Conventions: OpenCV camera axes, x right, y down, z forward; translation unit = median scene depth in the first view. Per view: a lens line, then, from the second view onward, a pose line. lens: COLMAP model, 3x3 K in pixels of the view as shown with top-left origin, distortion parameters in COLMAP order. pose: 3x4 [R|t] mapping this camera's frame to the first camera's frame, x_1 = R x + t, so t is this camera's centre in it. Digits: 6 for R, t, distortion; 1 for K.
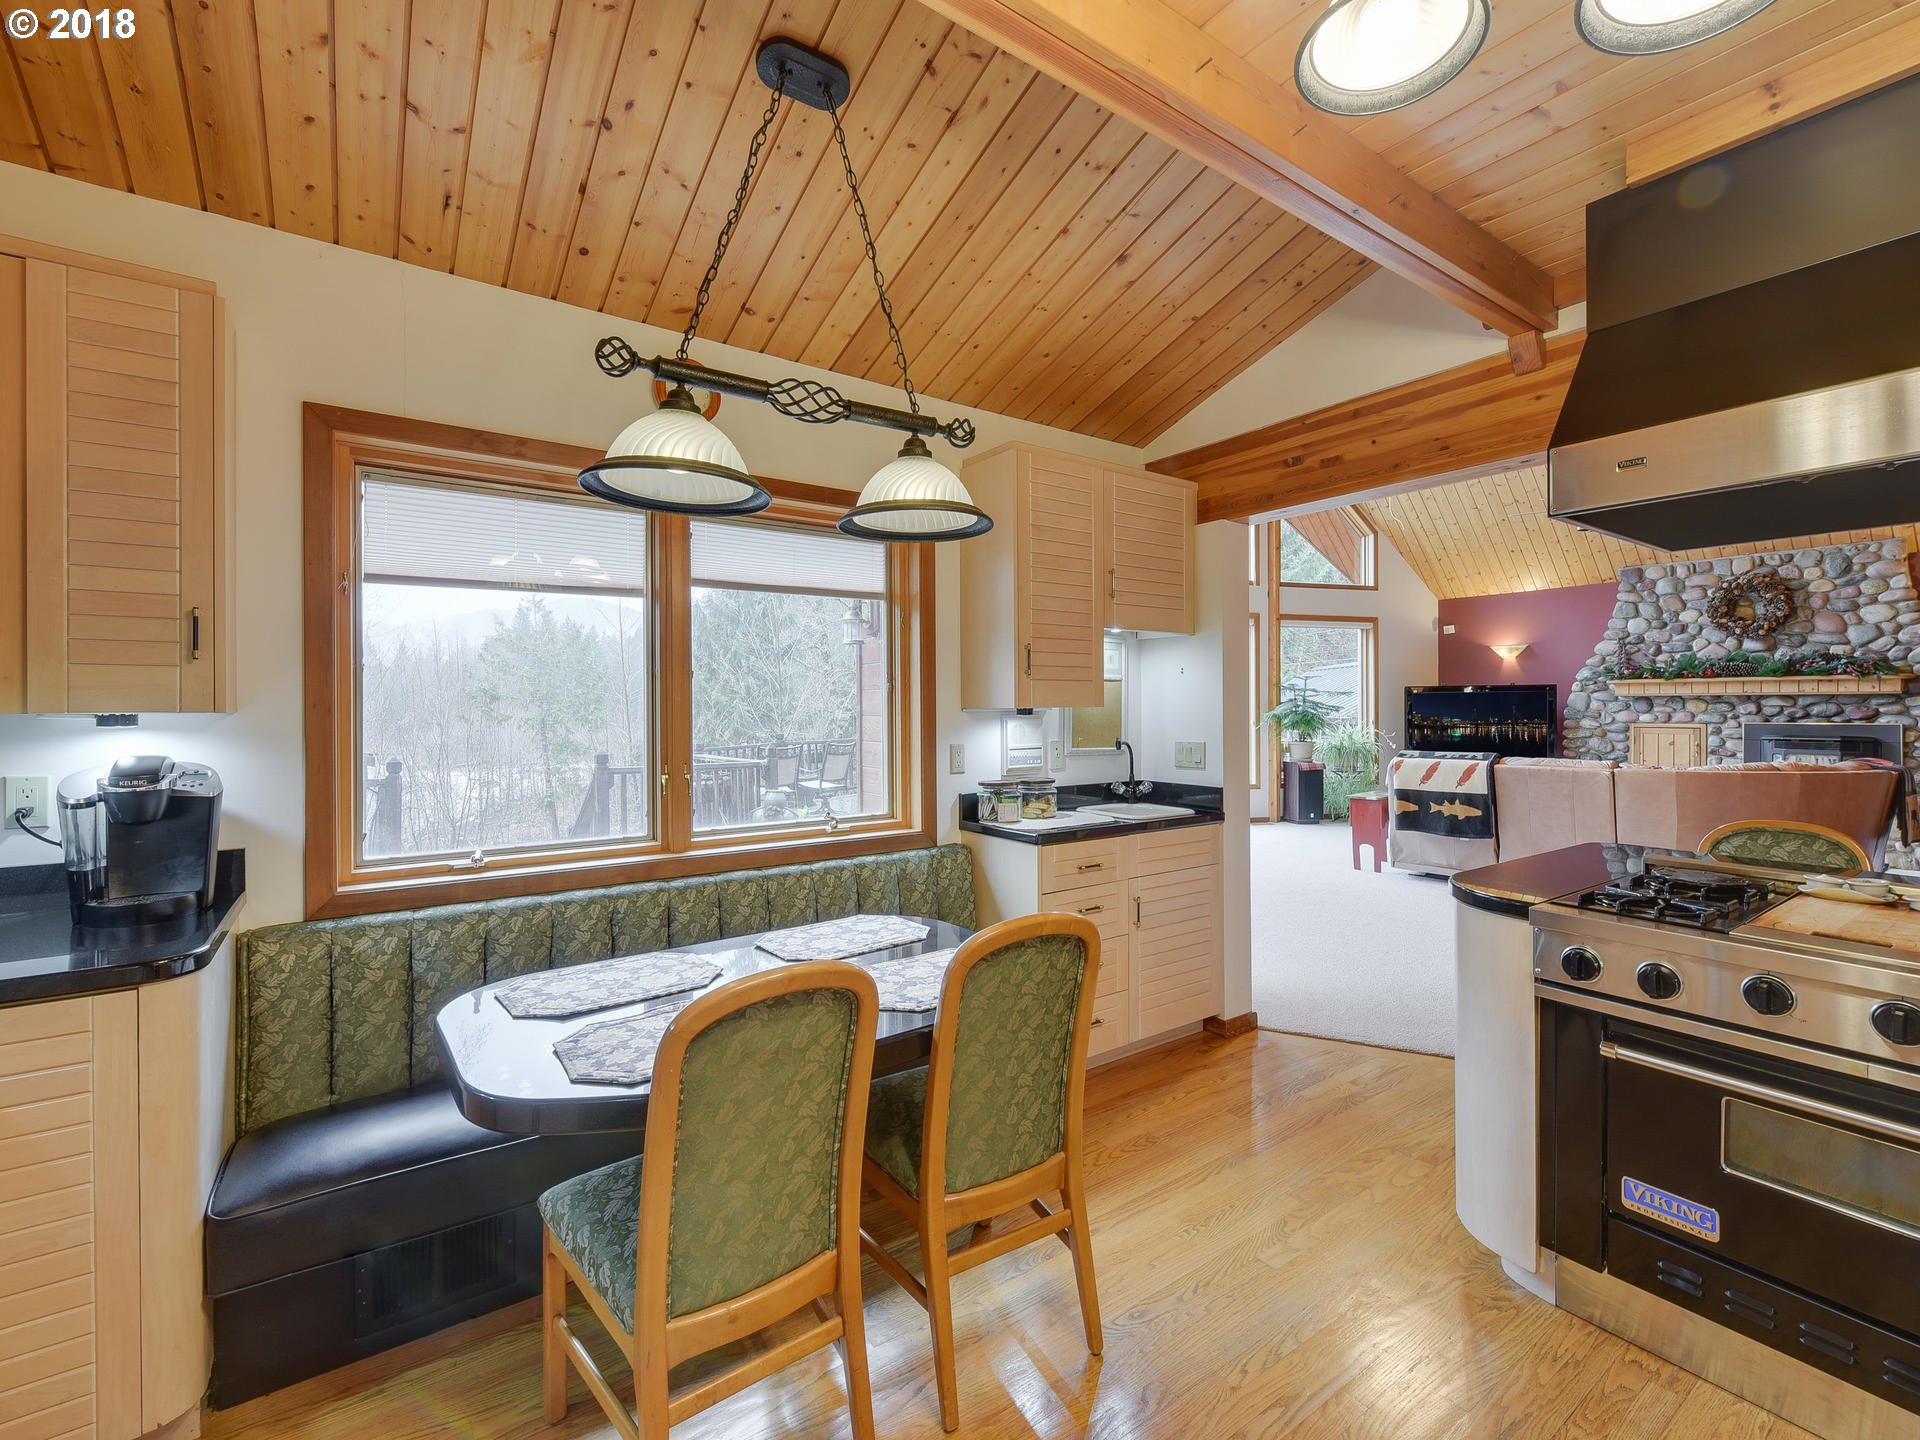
lens RADIAL K [[851.1, 0, 956.0], [0, 851.1, 707.6], [0, 0, 1]] dist [-0.002293, 0.000319]
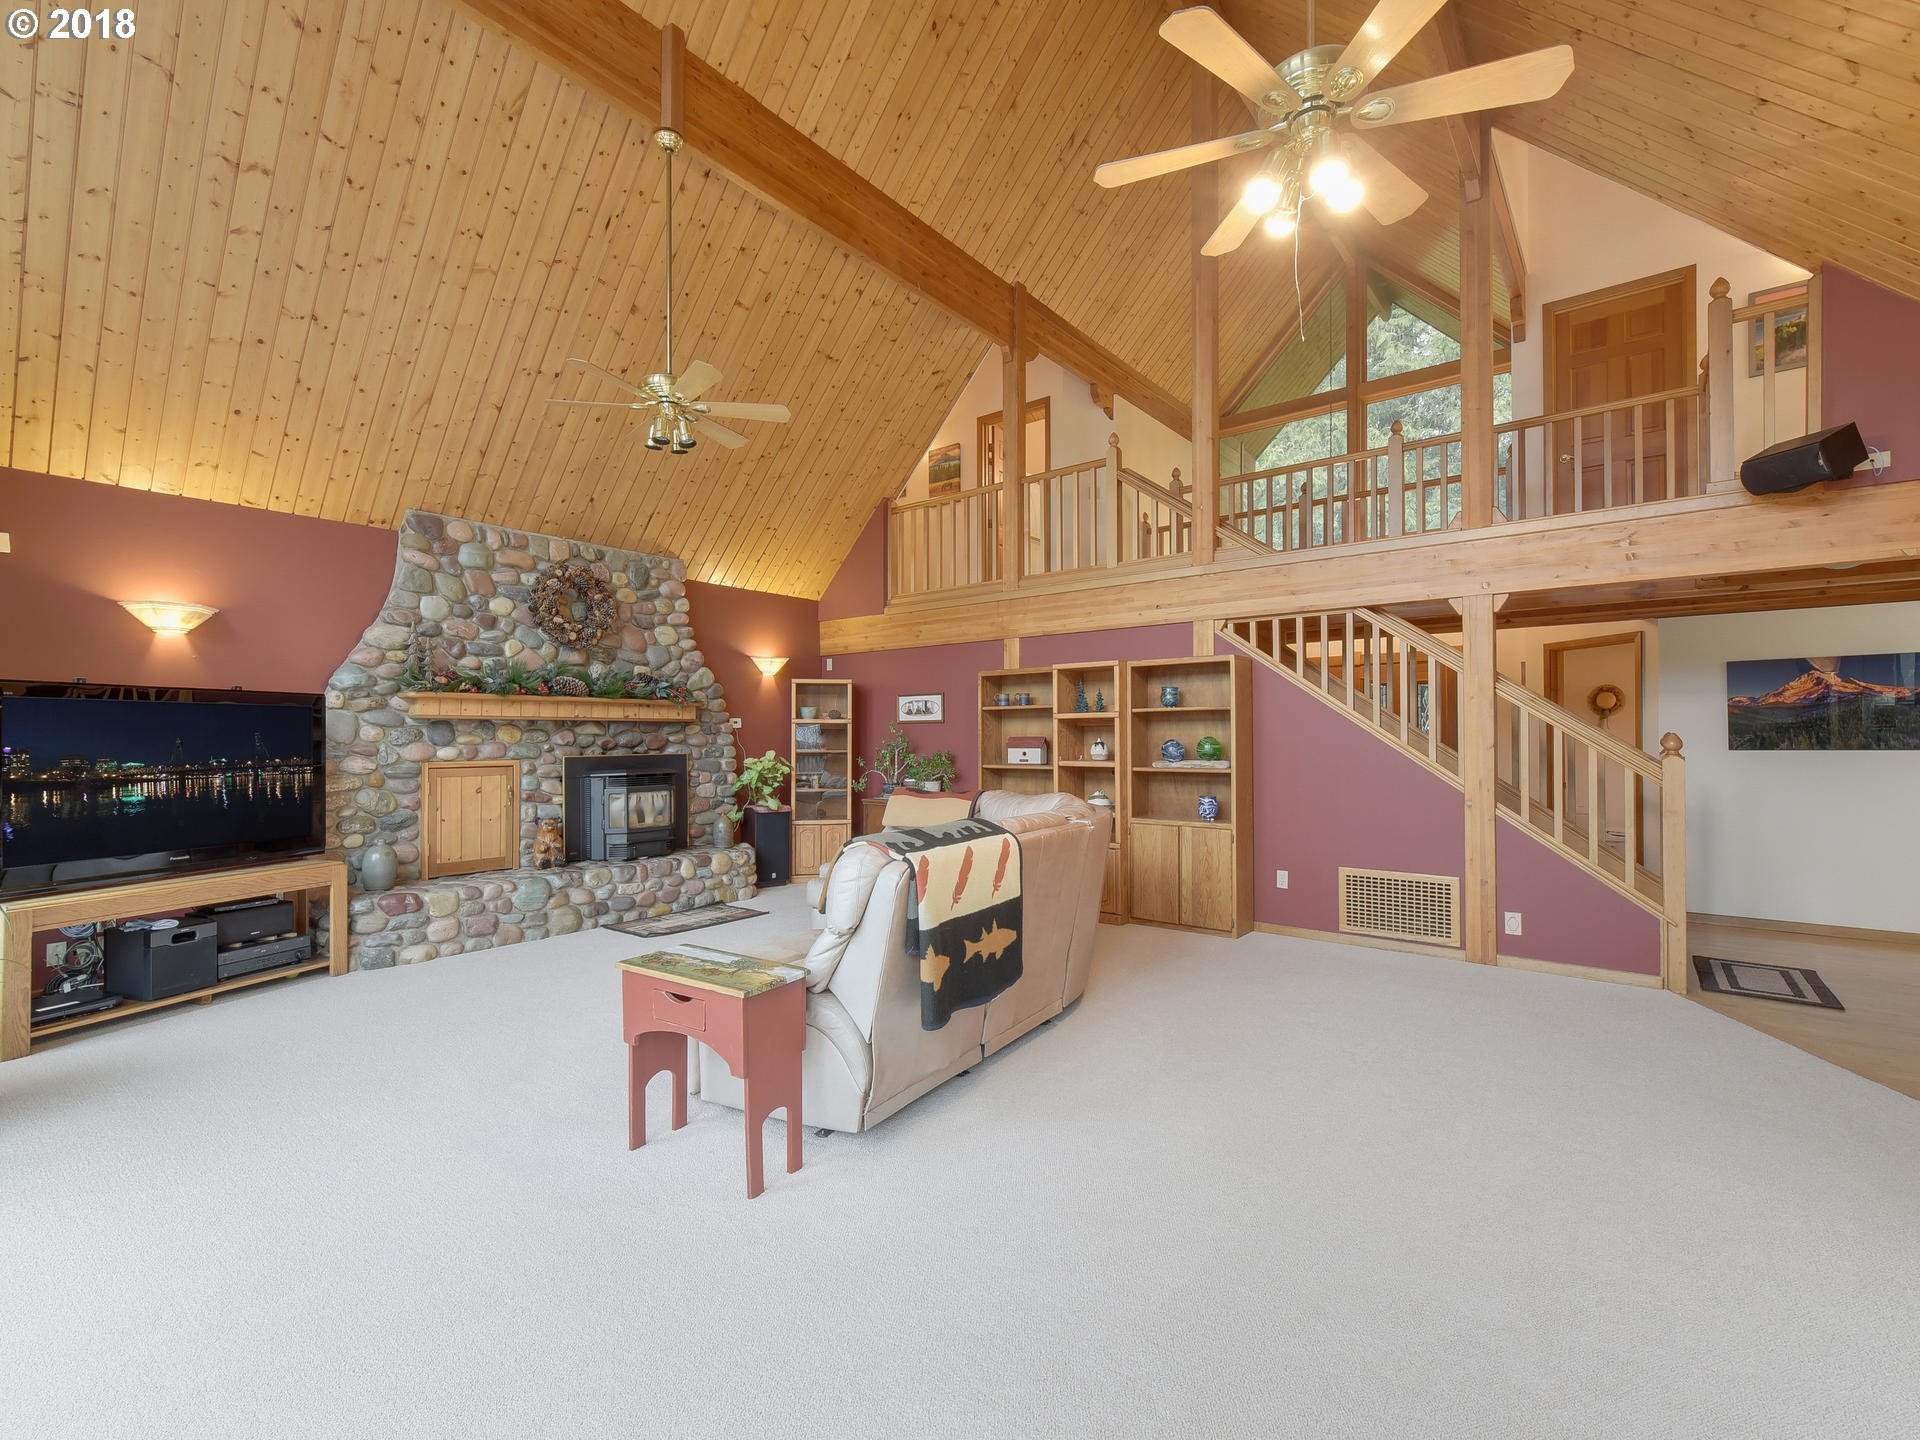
lens RADIAL K [[851.1, 0, 961.0], [0, 851.1, 730.6], [0, 0, 1]] dist [-0.002293, 0.000319]
pose [[-0.269525, 0.011198, 0.962928, 0.092132], [0.003338, 0.999937, -0.010694, 0.003703], [-0.962988, 0.000332, -0.269546, 0.846211]]
